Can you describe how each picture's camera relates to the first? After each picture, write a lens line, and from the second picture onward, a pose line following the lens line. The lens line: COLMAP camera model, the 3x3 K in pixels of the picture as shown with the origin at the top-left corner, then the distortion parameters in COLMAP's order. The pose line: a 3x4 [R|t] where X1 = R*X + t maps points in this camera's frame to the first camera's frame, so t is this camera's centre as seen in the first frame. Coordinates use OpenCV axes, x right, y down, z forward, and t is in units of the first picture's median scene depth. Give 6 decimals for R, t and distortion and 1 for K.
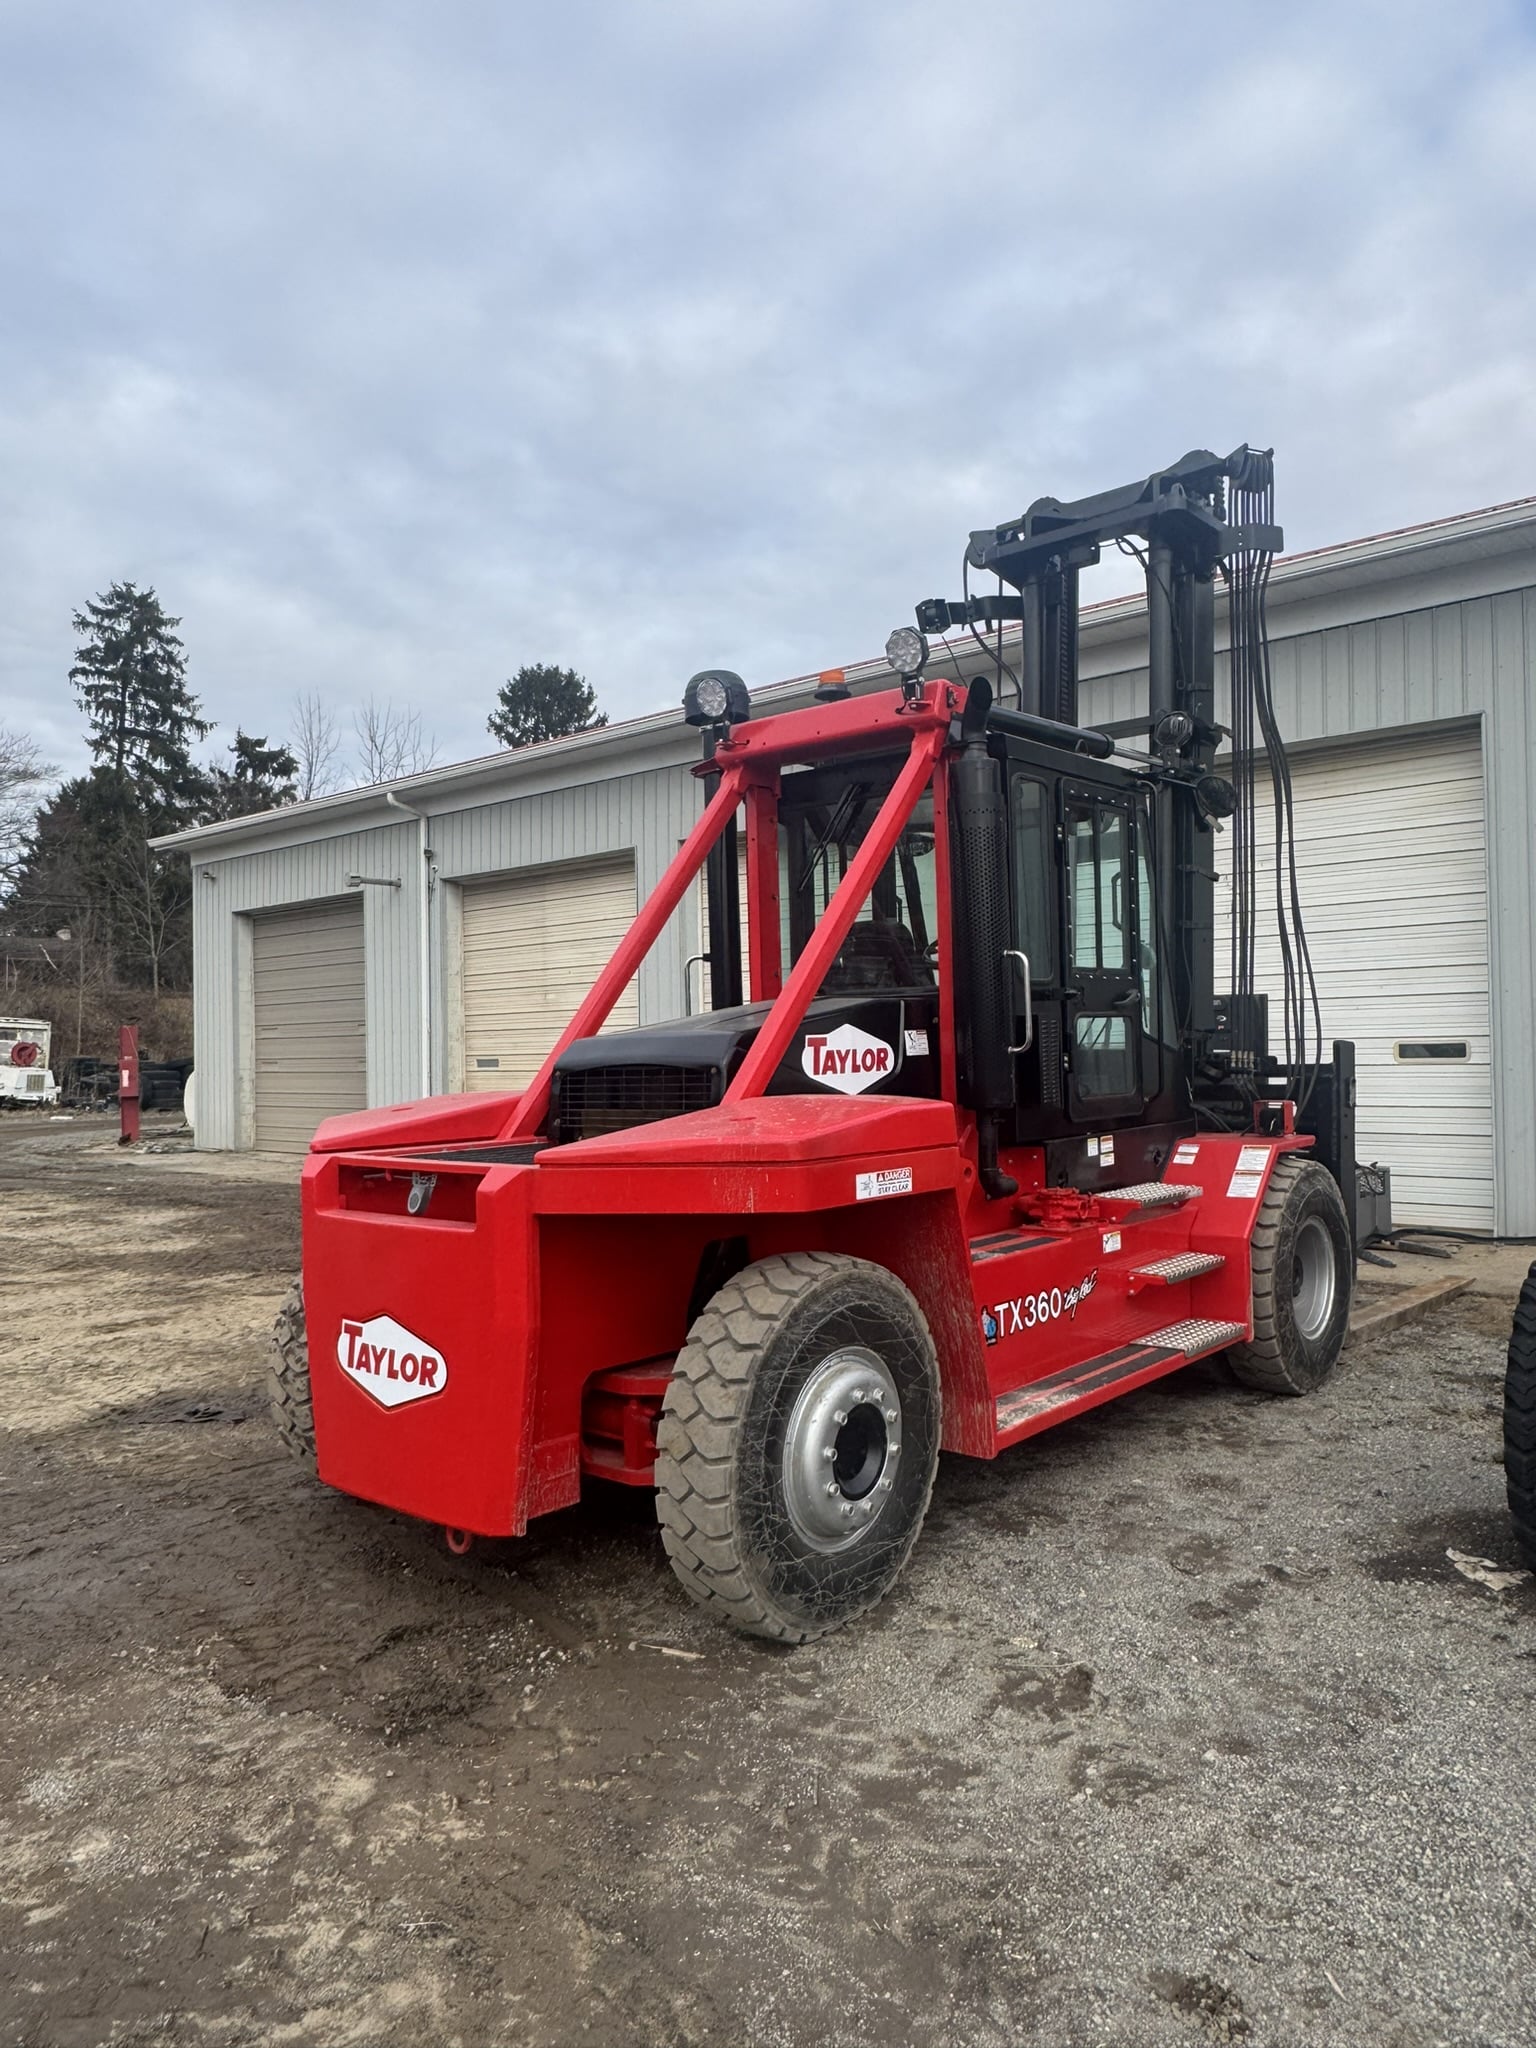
lens RADIAL K [[1400.9, 0, 762.7], [0, 1400.9, 1001.6], [0, 0, 1]] dist [-0.000975, -0.000828]
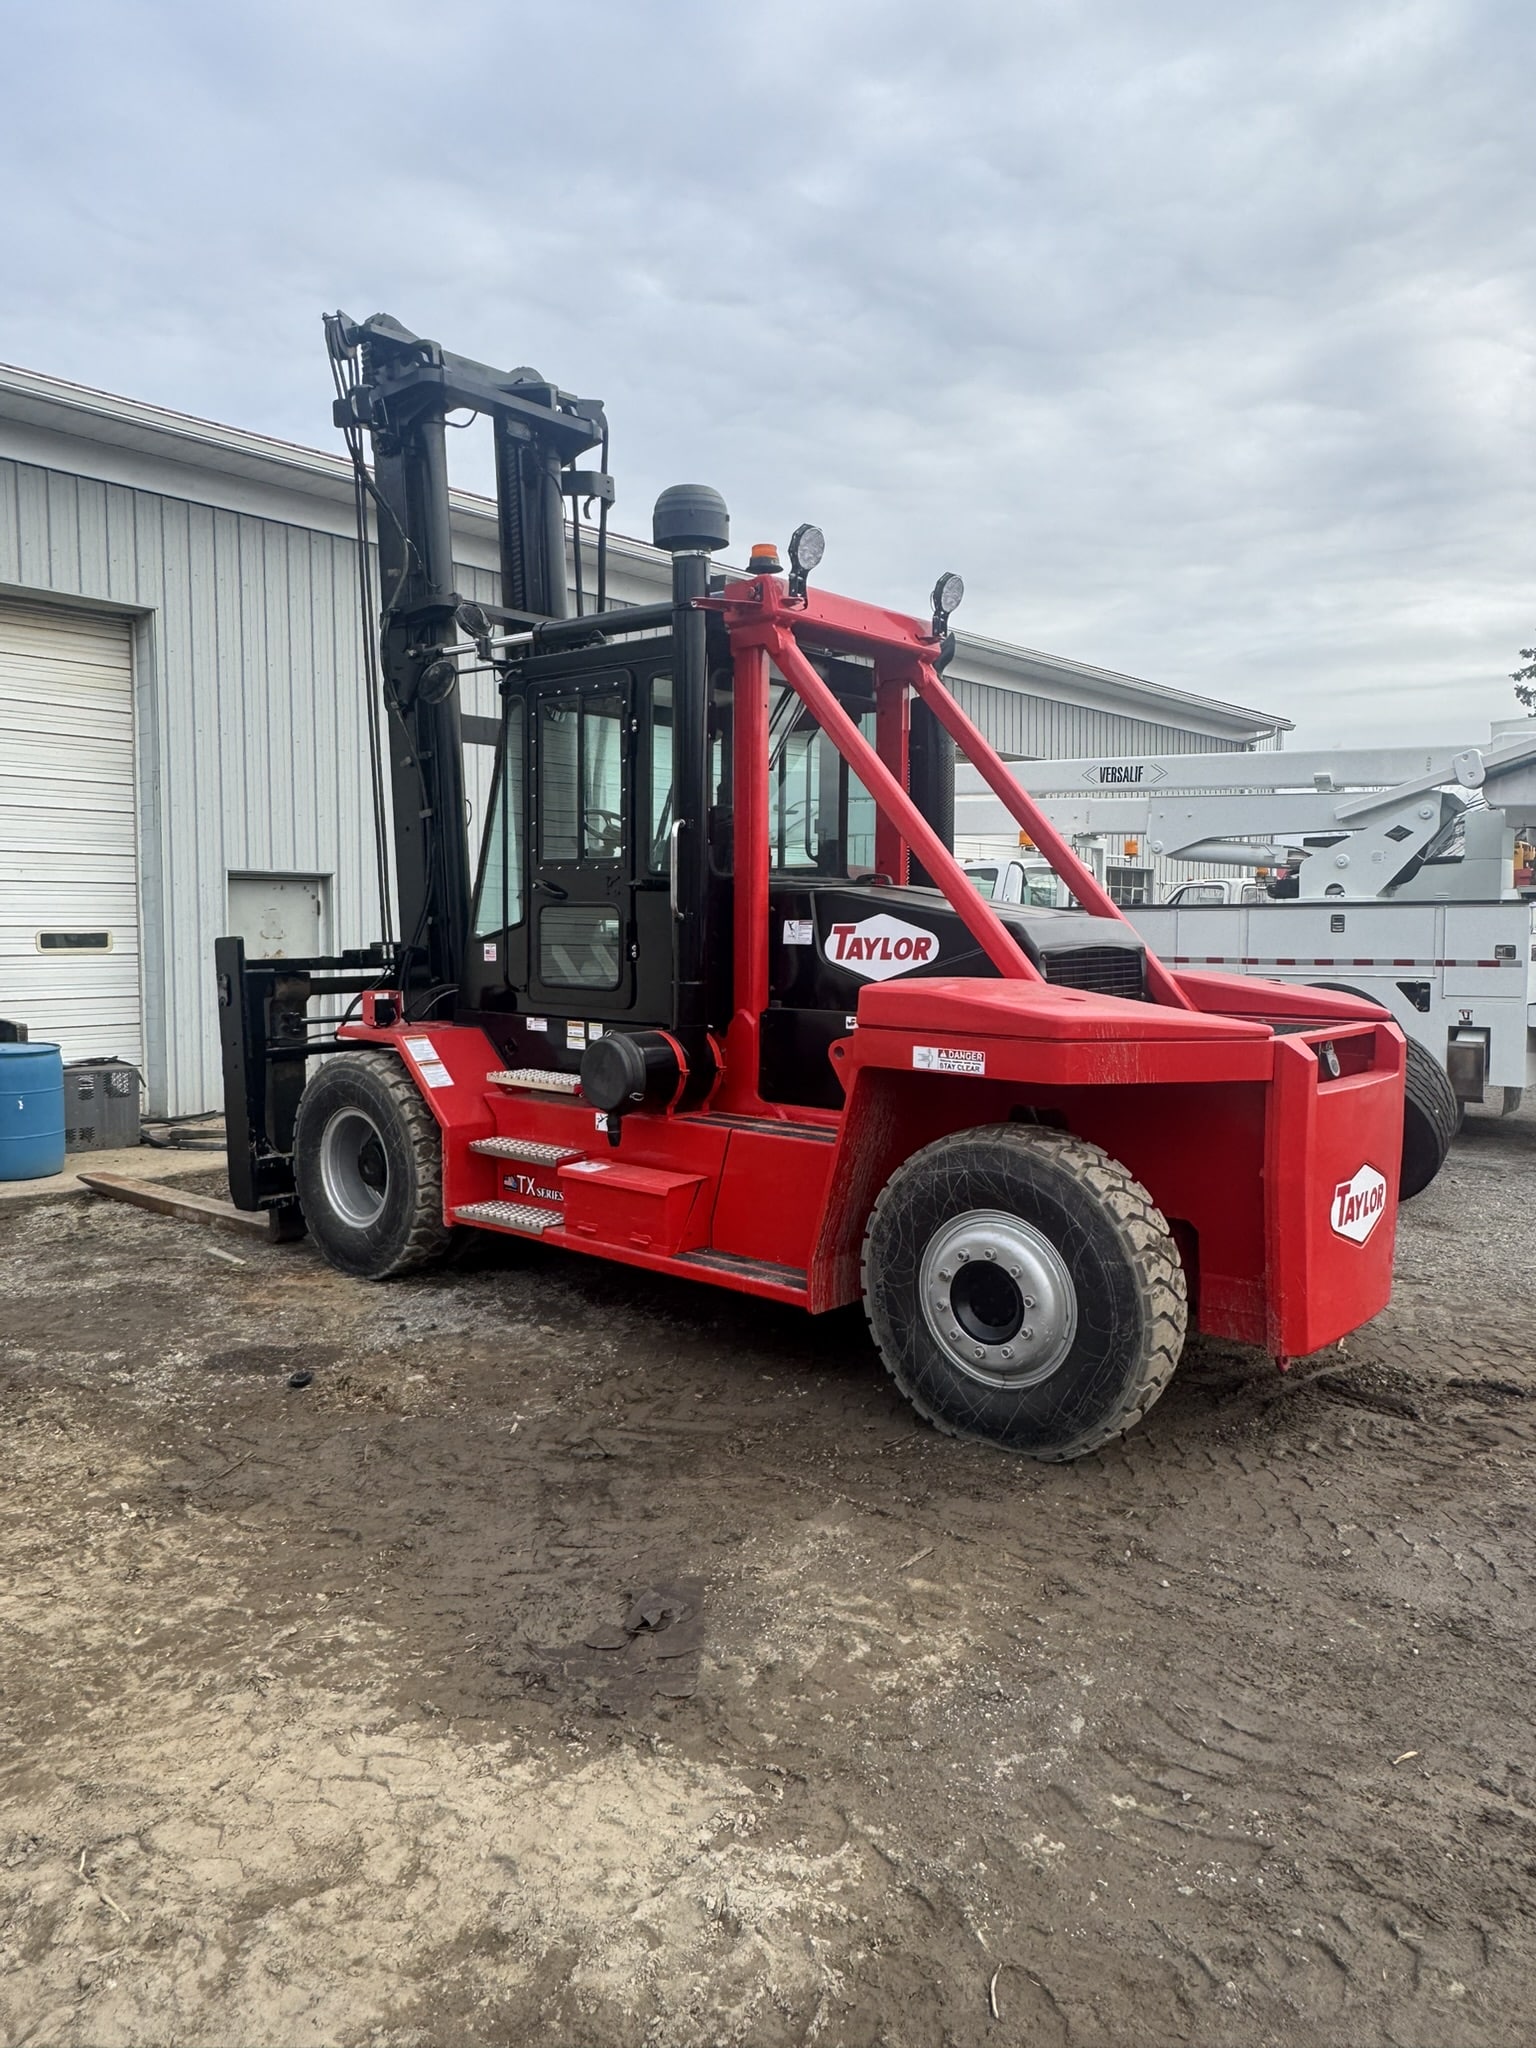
lens RADIAL K [[1400.9, 0, 762.7], [0, 1400.9, 1001.6], [0, 0, 1]] dist [-0.000975, -0.000828]
pose [[0.003124, -0.033168, 0.999445, -0.947428], [-0.042856, 0.998527, 0.033272, 0.047536], [-0.999076, -0.042936, 0.001698, 1.004053]]
